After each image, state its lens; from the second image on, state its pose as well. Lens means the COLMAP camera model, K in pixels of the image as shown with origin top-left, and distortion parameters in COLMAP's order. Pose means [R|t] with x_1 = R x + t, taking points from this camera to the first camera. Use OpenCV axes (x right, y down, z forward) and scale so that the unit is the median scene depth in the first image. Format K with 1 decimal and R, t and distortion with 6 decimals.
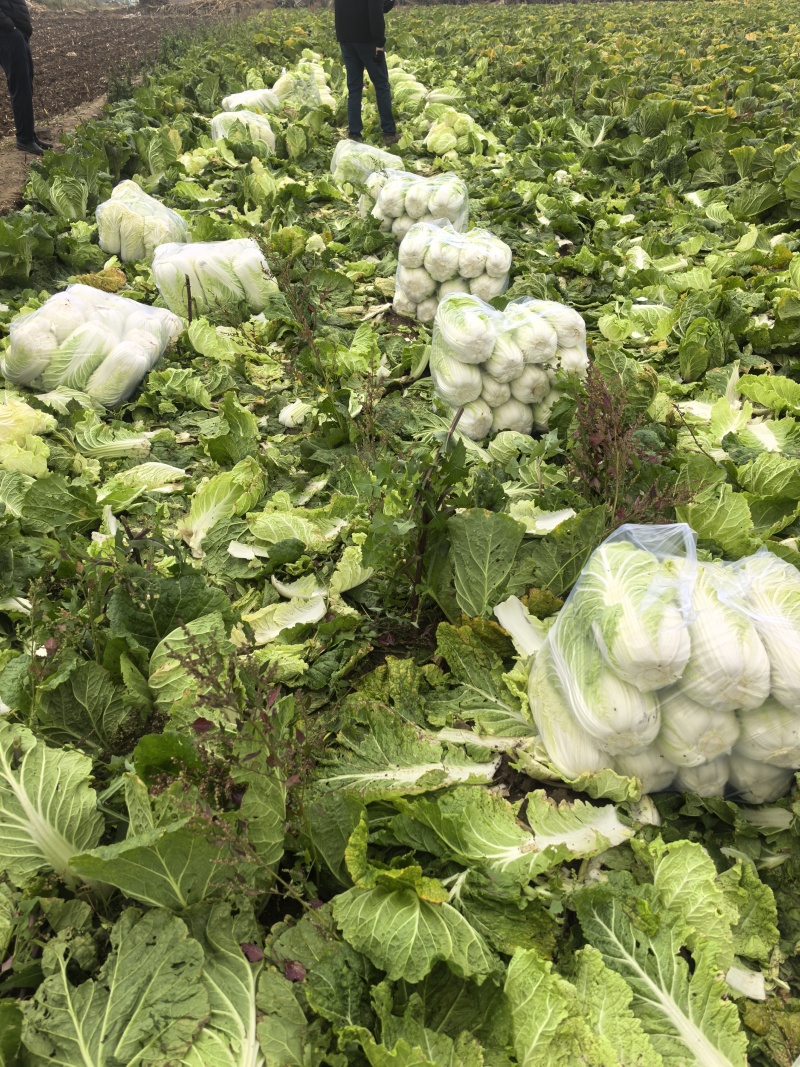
lens RADIAL K [[849.6, 0, 400.0], [0, 849.6, 533.5], [0, 0, 1]] dist [-0.007802, -0.009519]
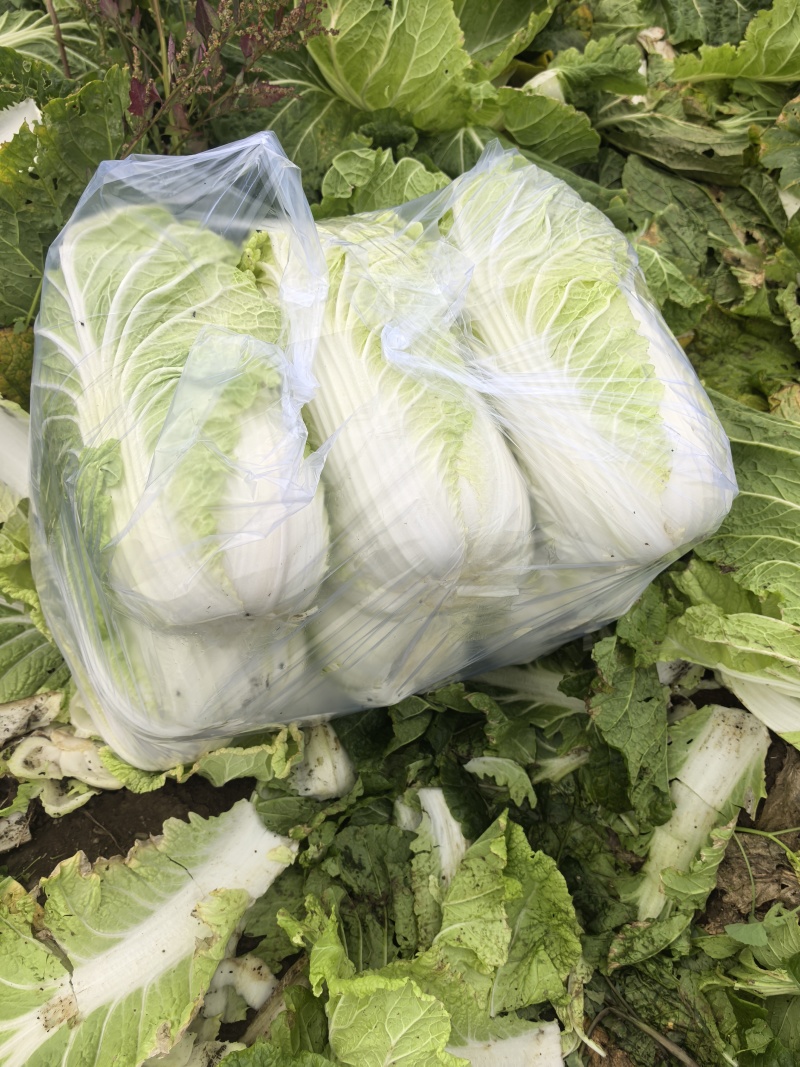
lens RADIAL K [[861.3, 0, 400.0], [0, 861.3, 533.5], [0, 0, 1]] dist [-0.000918, 0.001884]
pose [[0.945916, -0.267909, 0.182944, 0.289309], [0.142478, 0.849703, 0.507646, -0.044692], [-0.291451, -0.454125, 0.841919, 0.644713]]
